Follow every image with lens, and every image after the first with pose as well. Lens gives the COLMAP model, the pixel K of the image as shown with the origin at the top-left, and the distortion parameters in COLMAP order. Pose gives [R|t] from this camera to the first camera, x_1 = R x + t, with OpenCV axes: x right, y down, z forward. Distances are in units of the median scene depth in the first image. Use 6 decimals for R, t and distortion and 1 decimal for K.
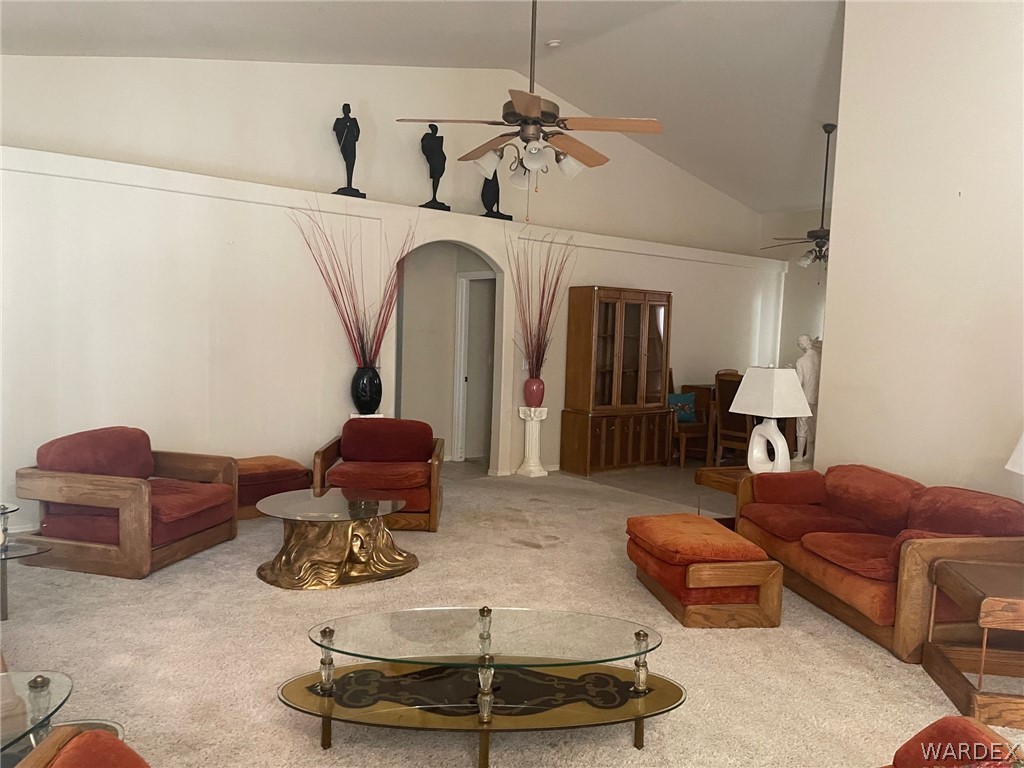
lens RADIAL K [[787.4, 0, 512.5], [0, 787.4, 396.8], [0, 0, 1]] dist [0.004704, 0.000434]
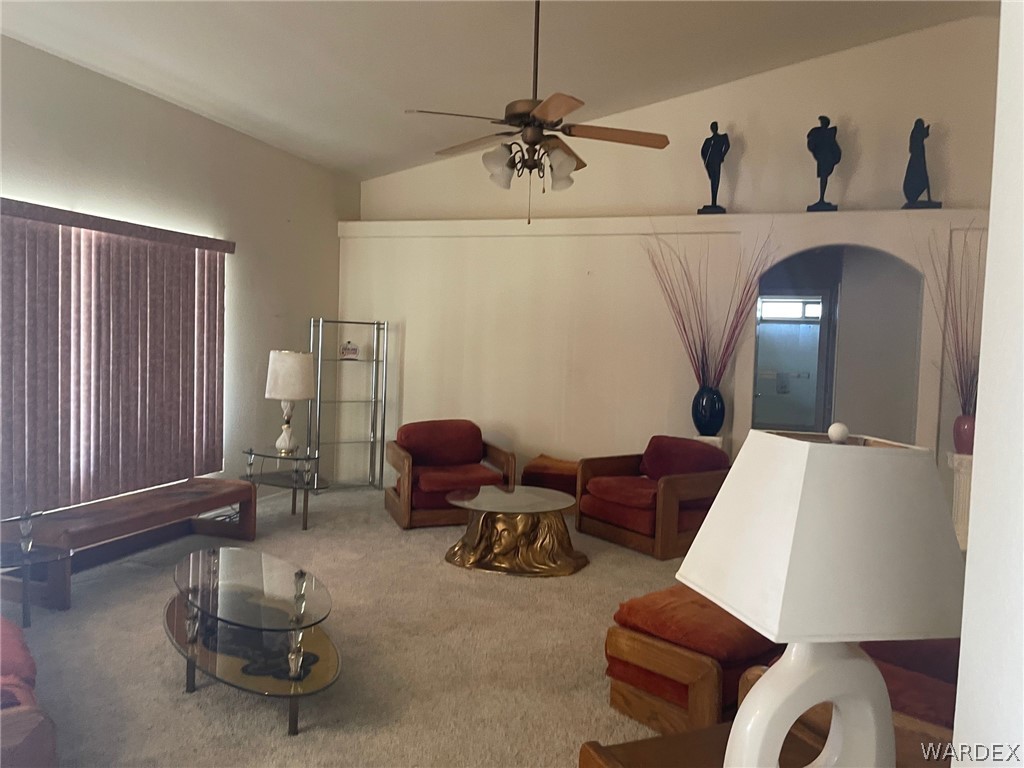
lens RADIAL K [[784.1, 0, 512.0], [0, 784.1, 384.0], [0, 0, 1]] dist [0.002872, -0.004882]
pose [[0.528480, 0.023095, -0.848631, 0.495032], [-0.082705, 0.996276, -0.024391, 0.001221], [0.844907, 0.083076, 0.528422, 0.290349]]
